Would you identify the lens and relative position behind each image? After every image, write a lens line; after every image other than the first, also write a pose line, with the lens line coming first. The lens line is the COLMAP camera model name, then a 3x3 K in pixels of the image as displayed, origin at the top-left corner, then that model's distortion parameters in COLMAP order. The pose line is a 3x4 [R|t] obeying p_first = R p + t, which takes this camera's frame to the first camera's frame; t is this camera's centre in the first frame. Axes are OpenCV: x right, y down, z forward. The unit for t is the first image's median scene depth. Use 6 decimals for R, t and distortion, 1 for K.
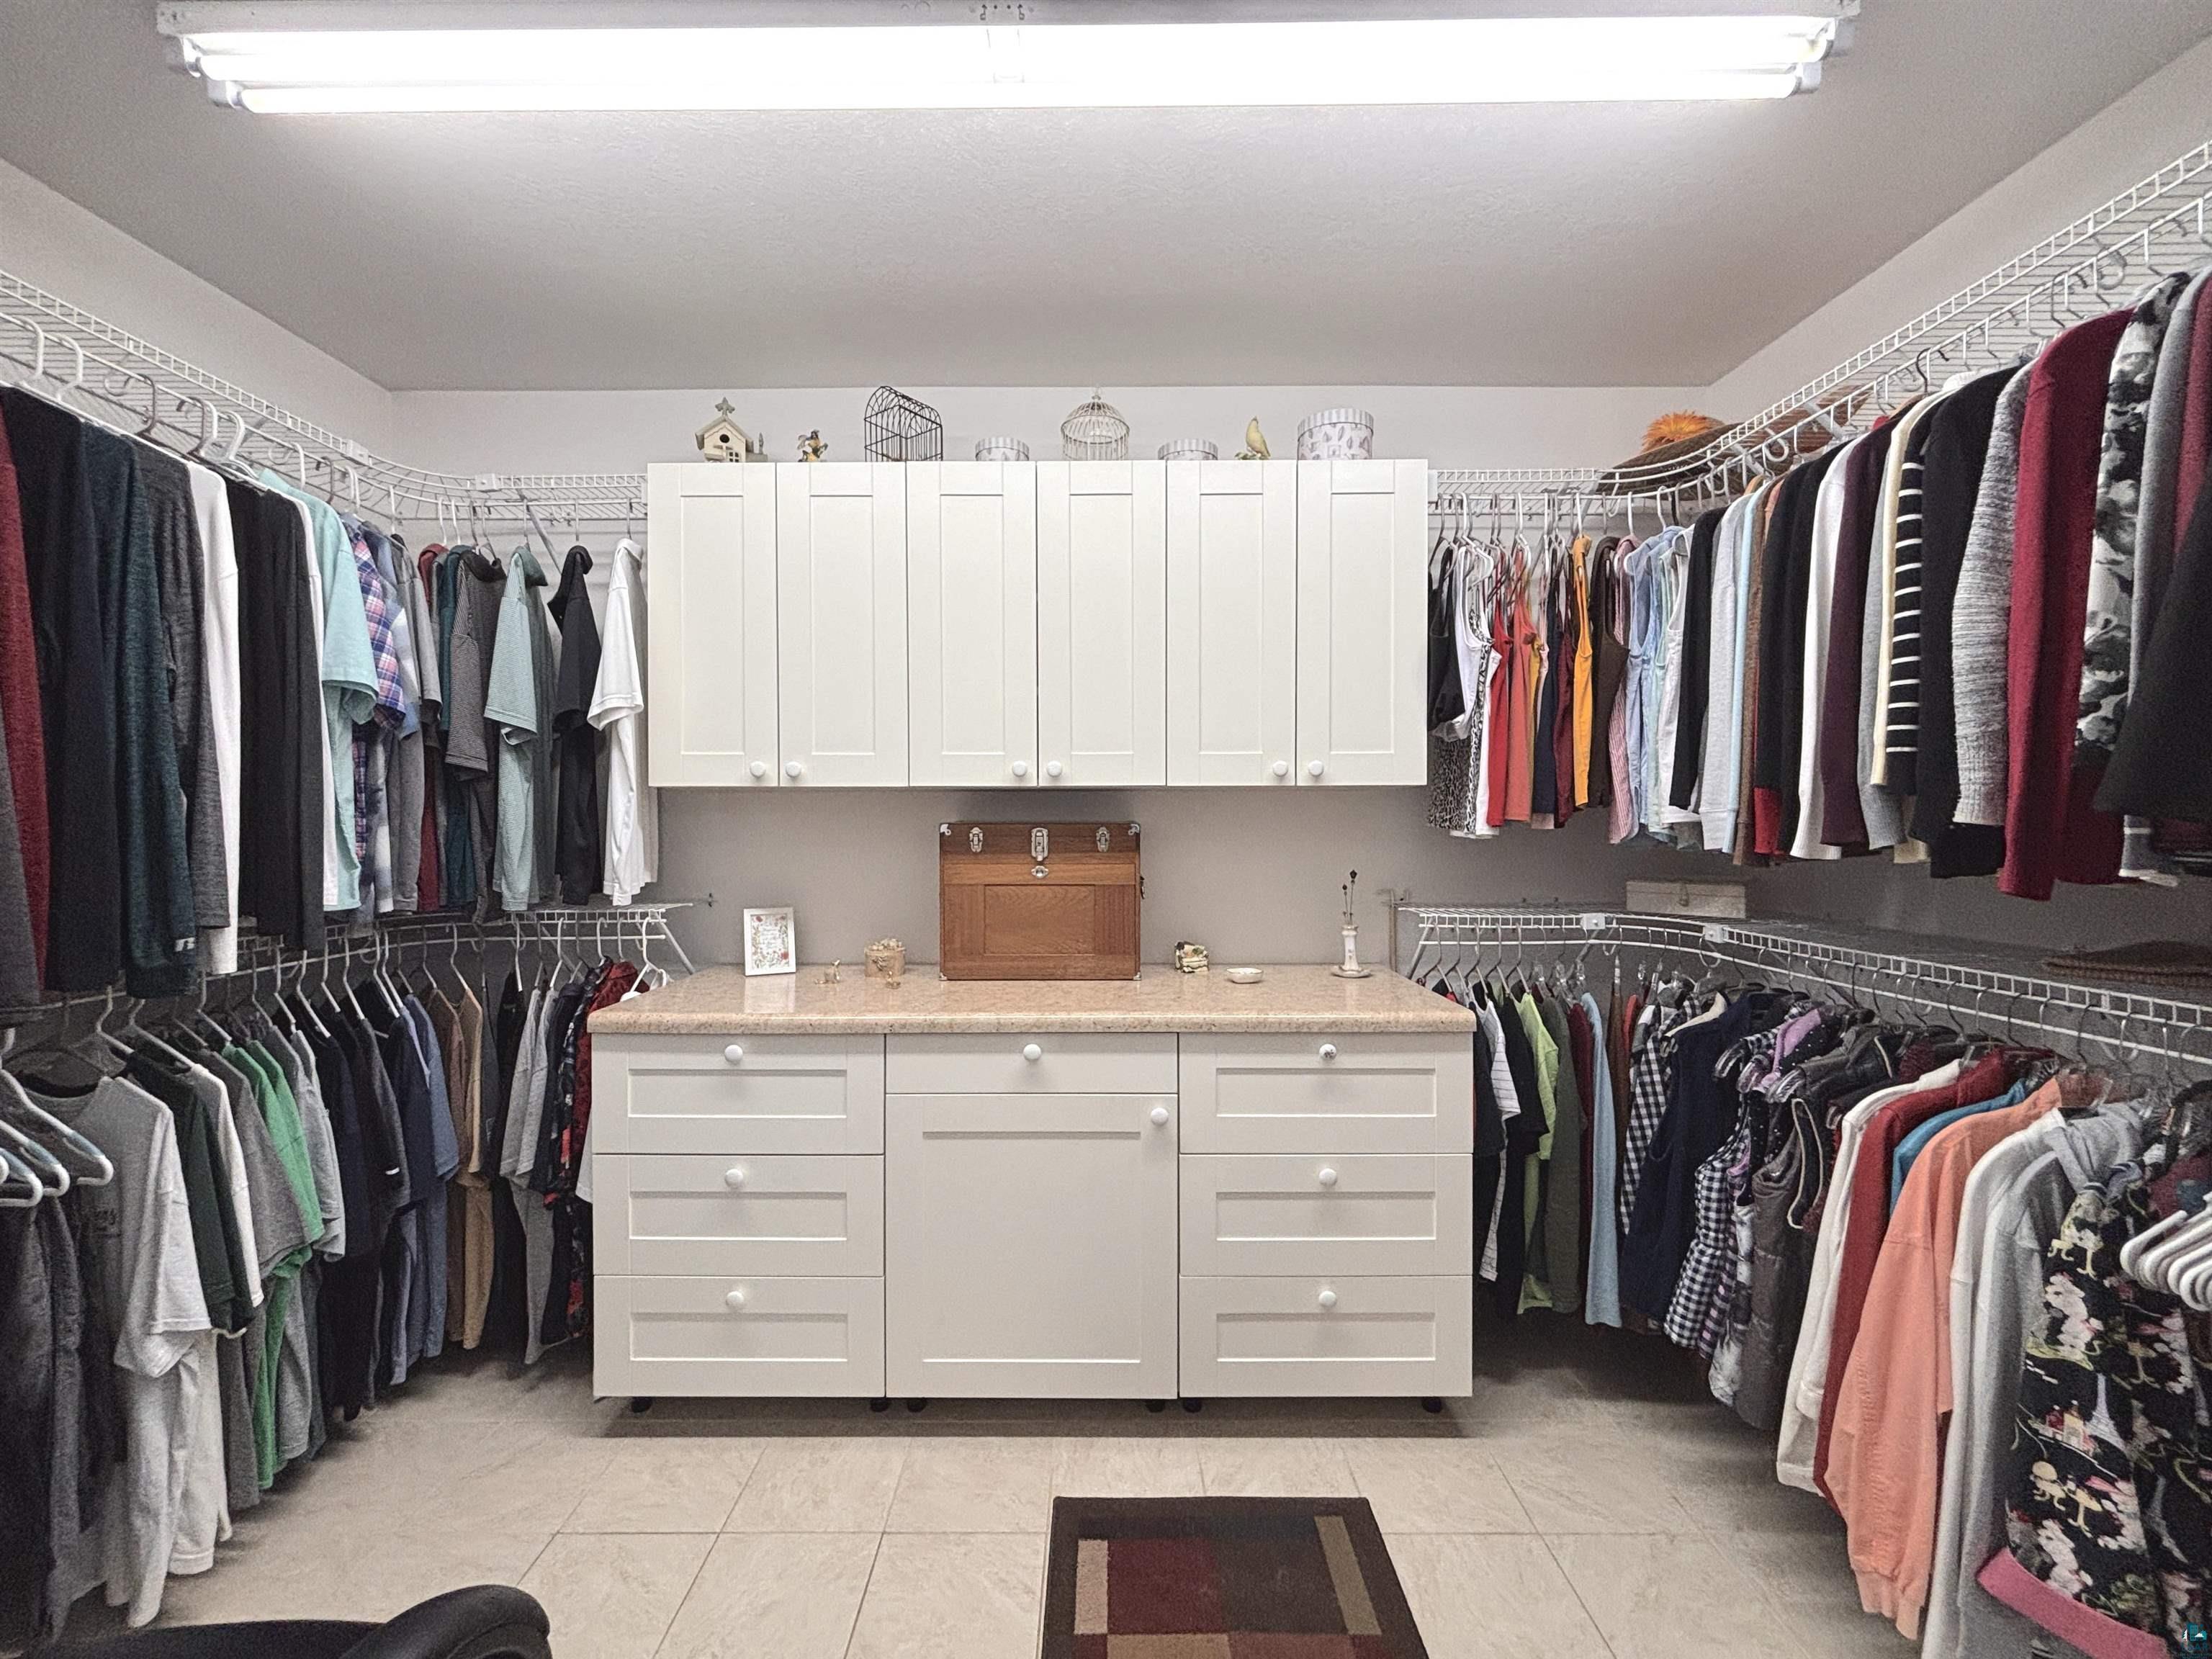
lens RADIAL K [[883.0, 0, 1106.3], [0, 883.0, 830.0], [0, 0, 1]] dist [0.000096, -0.000022]
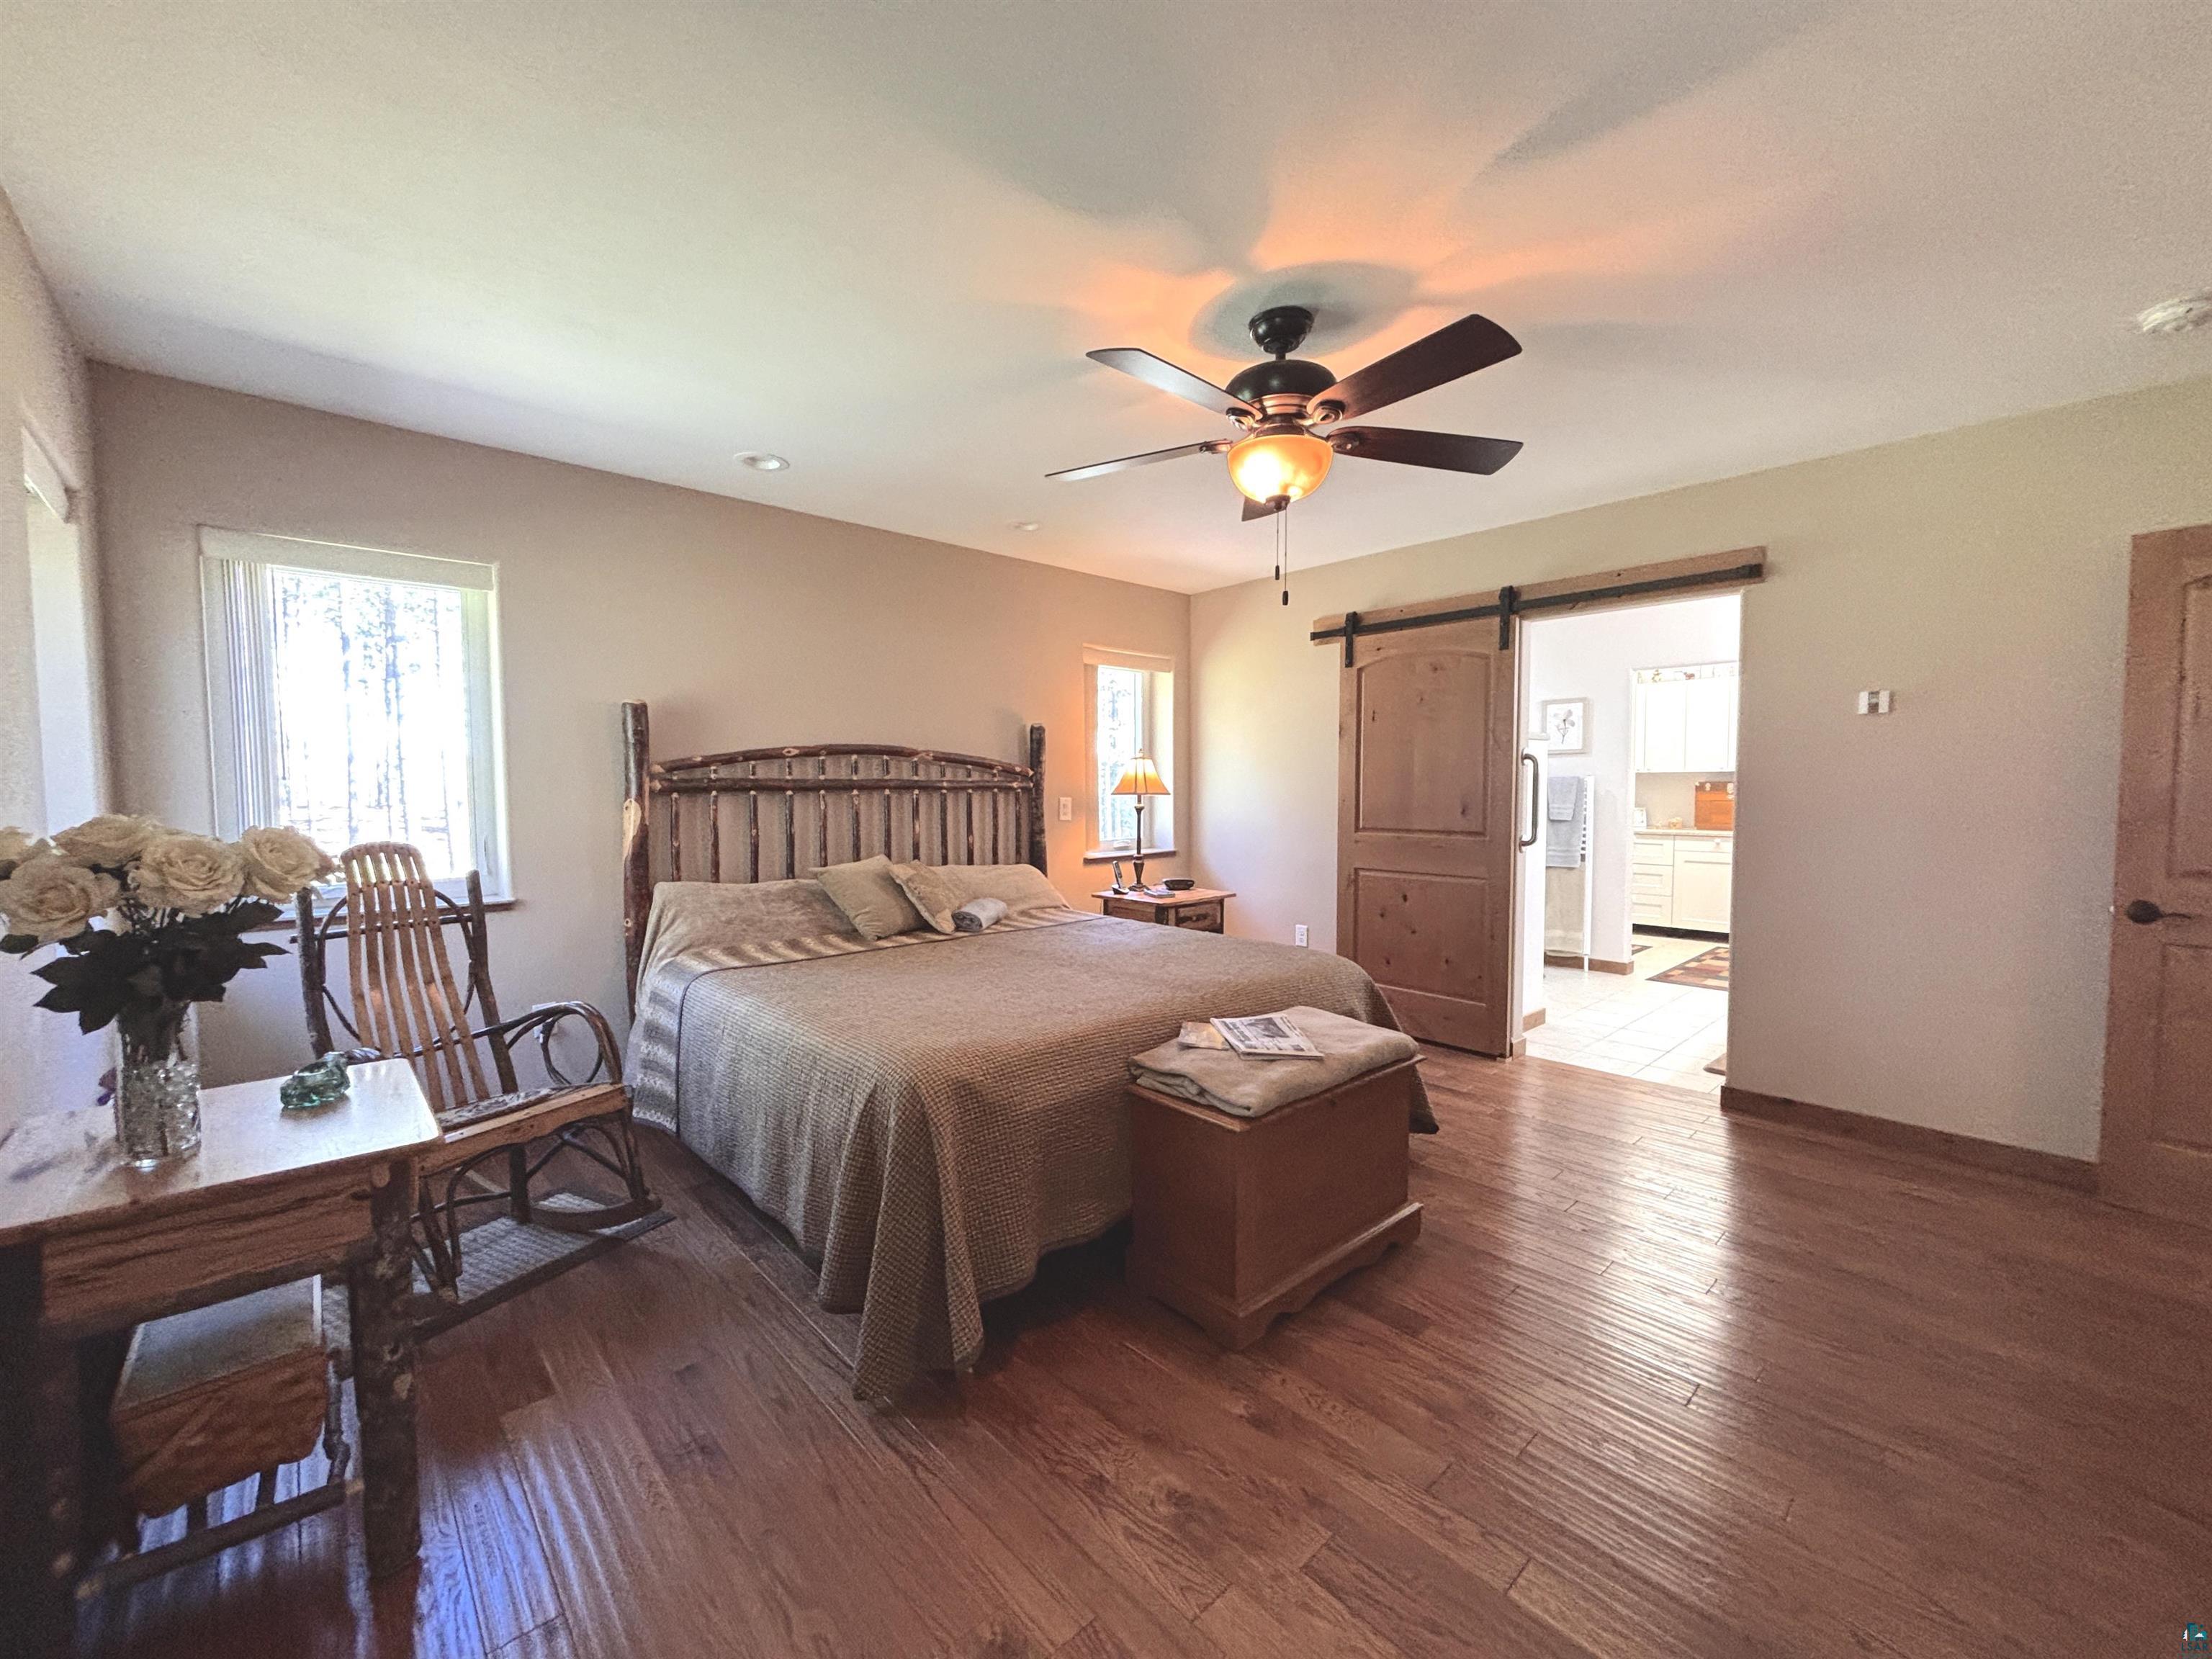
lens RADIAL K [[883.0, 0, 1106.2], [0, 883.0, 825.9], [0, 0, 1]] dist [0.000096, -0.000022]
pose [[0.678110, 0.028995, -0.734388, 0.773078], [0.004236, 0.999051, 0.043356, 0.001986], [0.734948, -0.032511, 0.677344, -2.959677]]
